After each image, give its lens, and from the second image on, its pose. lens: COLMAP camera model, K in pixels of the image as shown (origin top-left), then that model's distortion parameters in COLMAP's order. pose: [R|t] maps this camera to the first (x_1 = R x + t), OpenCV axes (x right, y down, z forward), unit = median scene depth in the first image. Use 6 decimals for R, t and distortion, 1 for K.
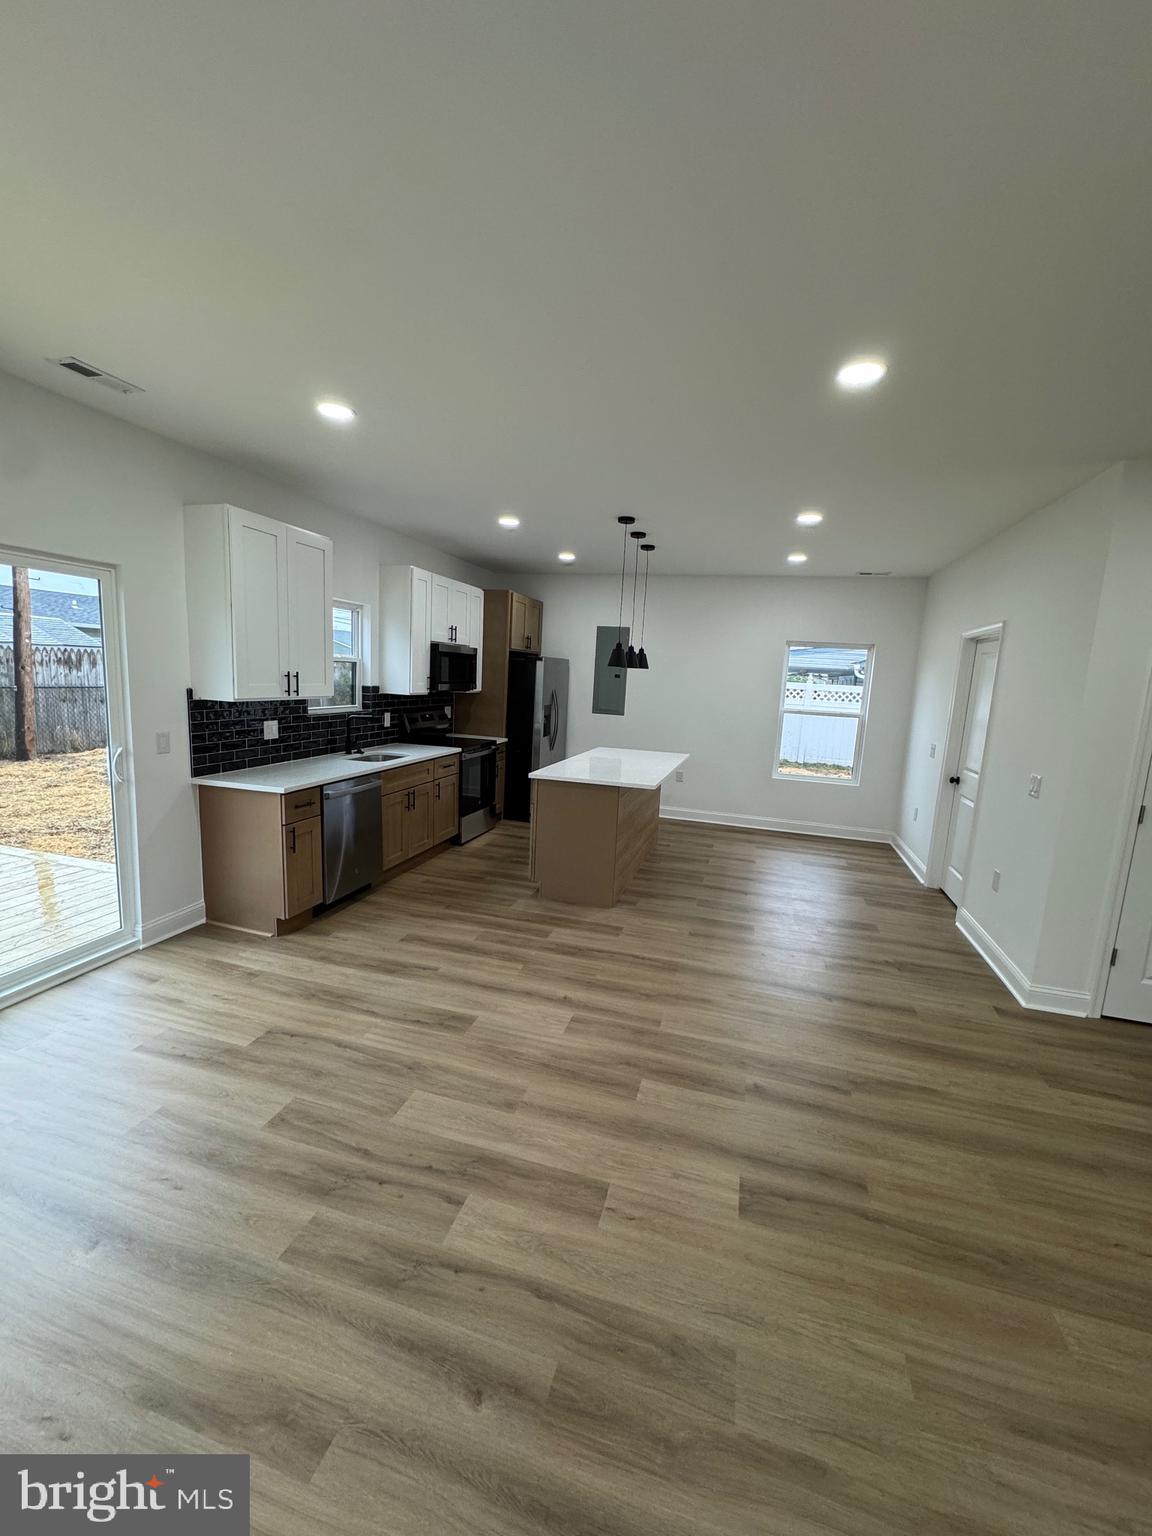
lens RADIAL K [[610.2, 0, 577.4], [0, 610.2, 766.6], [0, 0, 1]] dist [-0.001488, 0.000177]
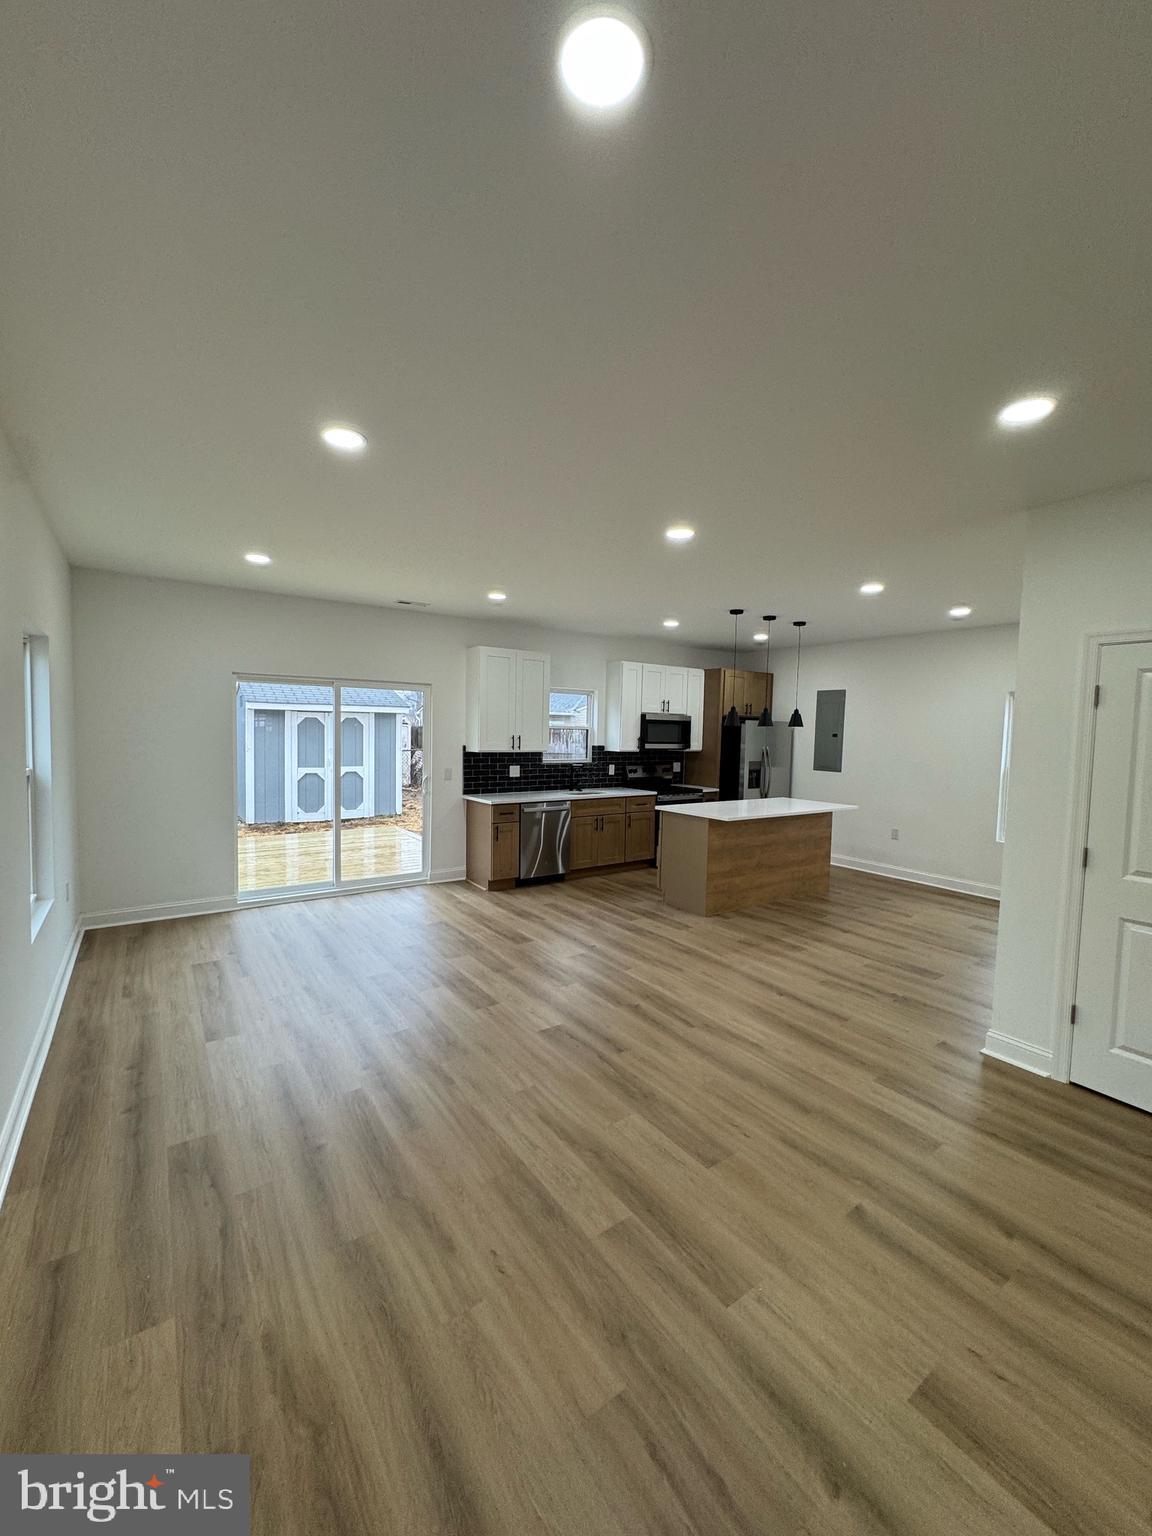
lens RADIAL K [[609.7, 0, 577.3], [0, 609.7, 766.7], [0, 0, 1]] dist [-0.001314, -0.000010]
pose [[0.780642, 0.004338, -0.624963, 0.655185], [-0.076799, 0.993063, -0.089037, 0.060627], [0.620241, 0.117502, 0.775560, -0.167993]]
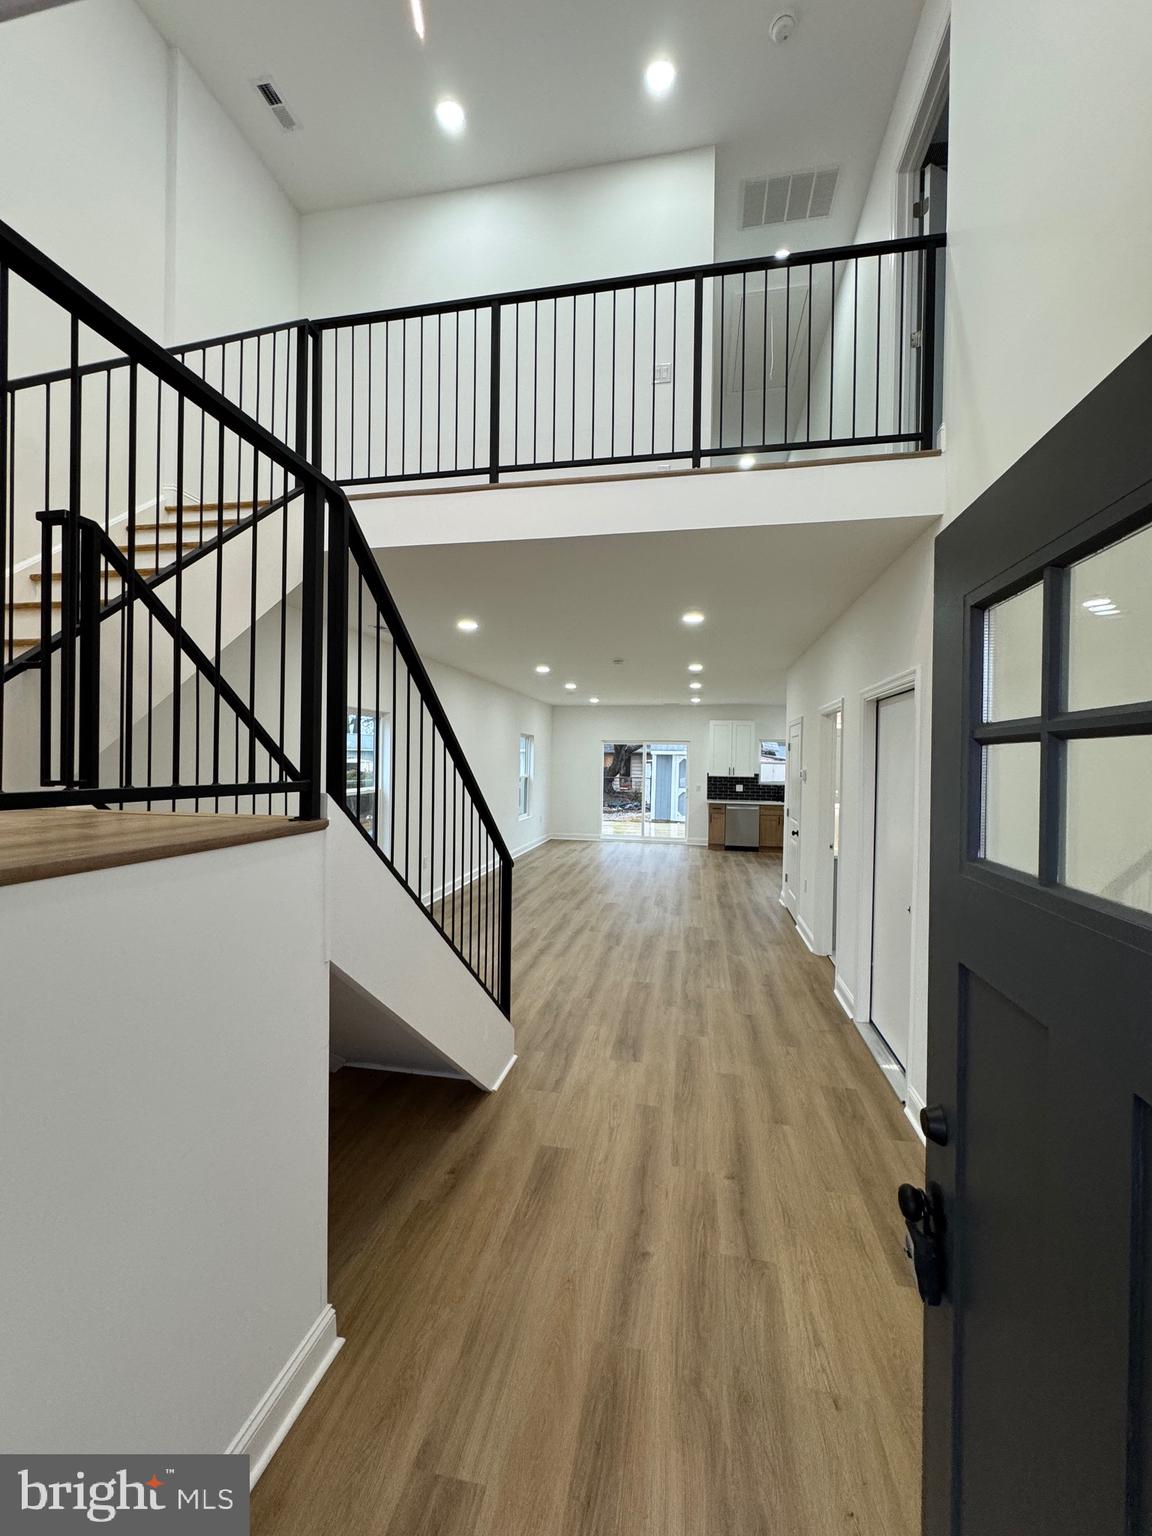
lens RADIAL K [[611.3, 0, 577.2], [0, 611.3, 767.7], [0, 0, 1]] dist [-0.002995, -0.000072]
pose [[0.089964, -0.037706, -0.995231, 2.305102], [-0.159248, 0.985882, -0.051747, 0.115664], [0.983131, 0.163143, 0.082690, -0.004352]]
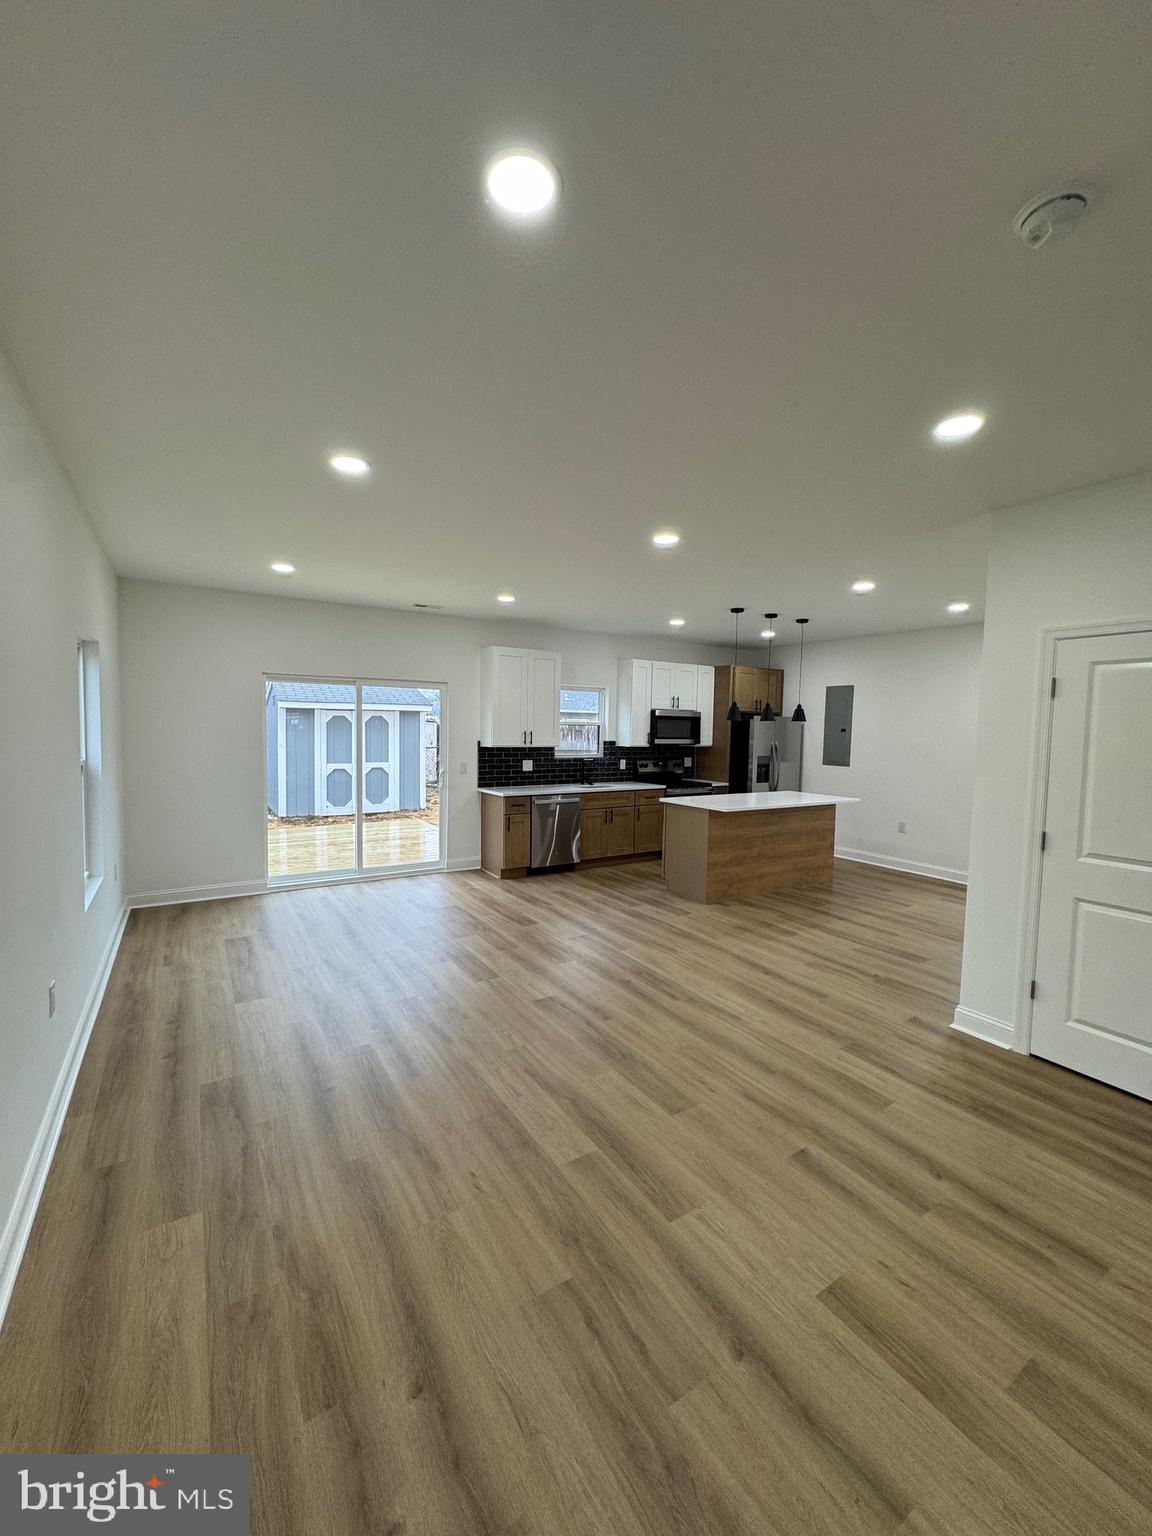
lens RADIAL K [[610.2, 0, 577.4], [0, 610.2, 766.6], [0, 0, 1]] dist [-0.001488, 0.000177]
pose [[0.749748, 0.005248, -0.661702, 0.737255], [-0.080199, 0.993318, -0.082992, 0.073768], [0.656845, 0.115291, 0.745159, -0.183381]]
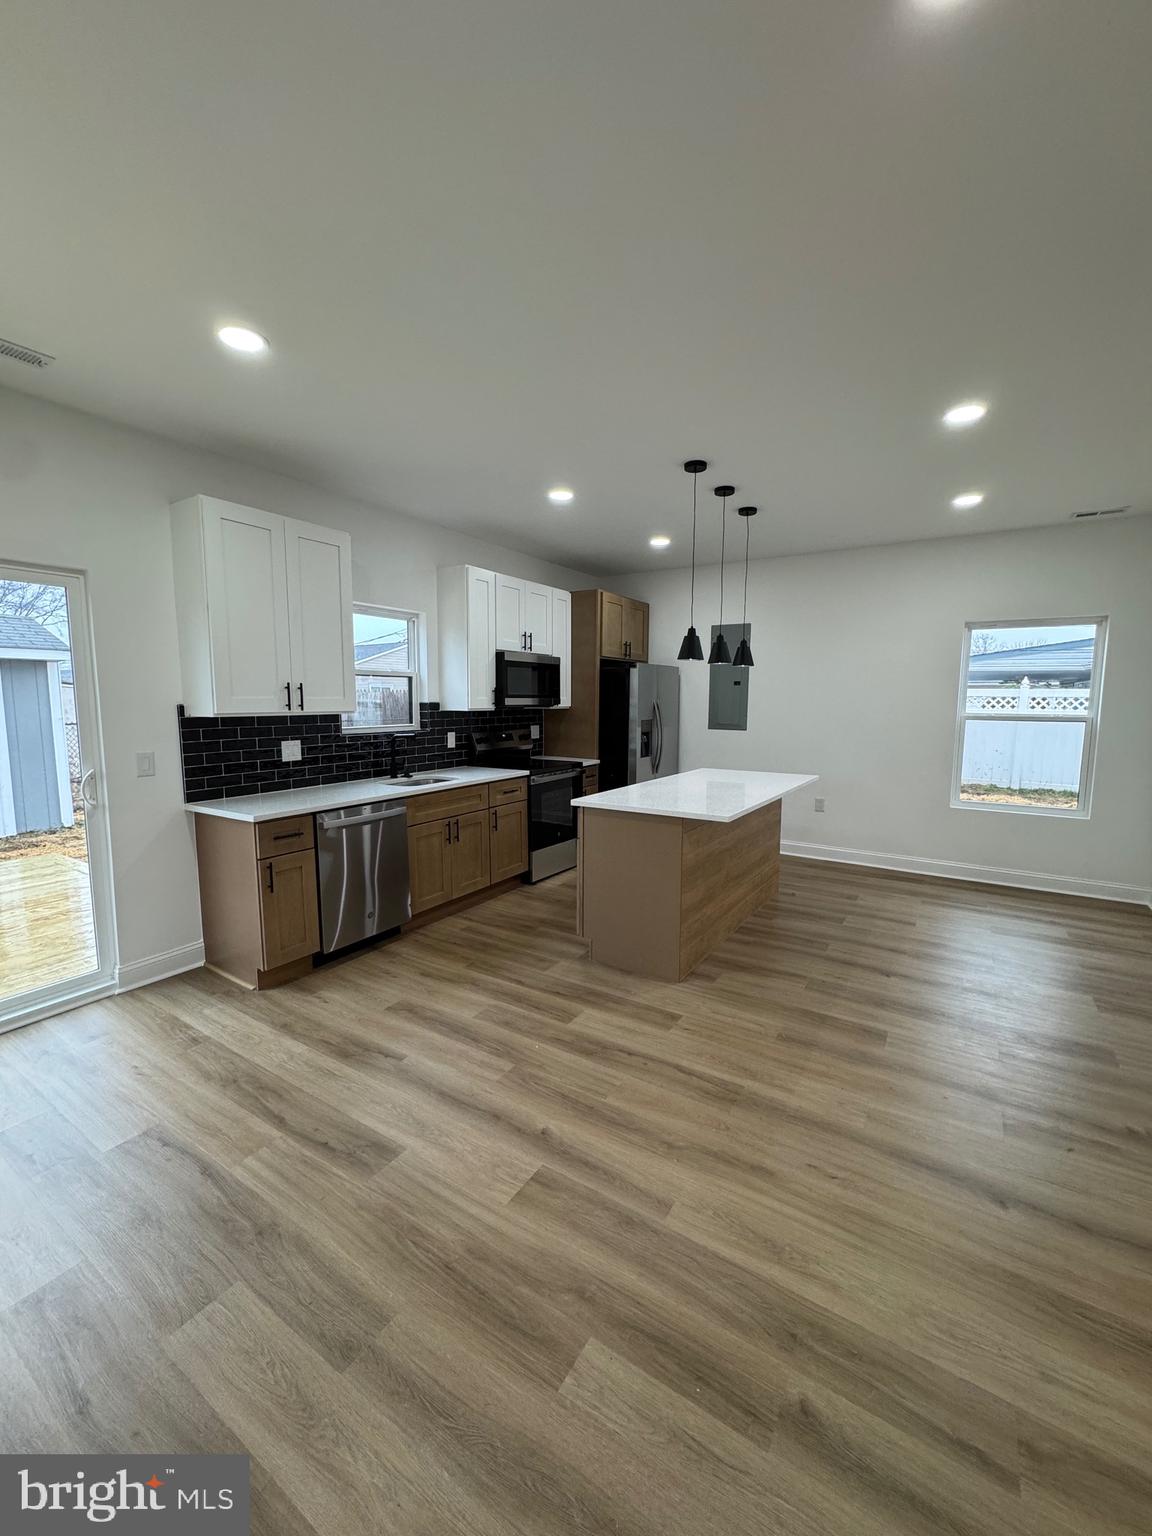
lens RADIAL K [[610.2, 0, 577.4], [0, 610.2, 766.6], [0, 0, 1]] dist [-0.001488, 0.000177]
pose [[0.958269, -0.014129, -0.285518, 0.159780], [0.000760, 0.998900, -0.046883, 0.005690], [0.285866, 0.044710, 0.957226, 0.260864]]
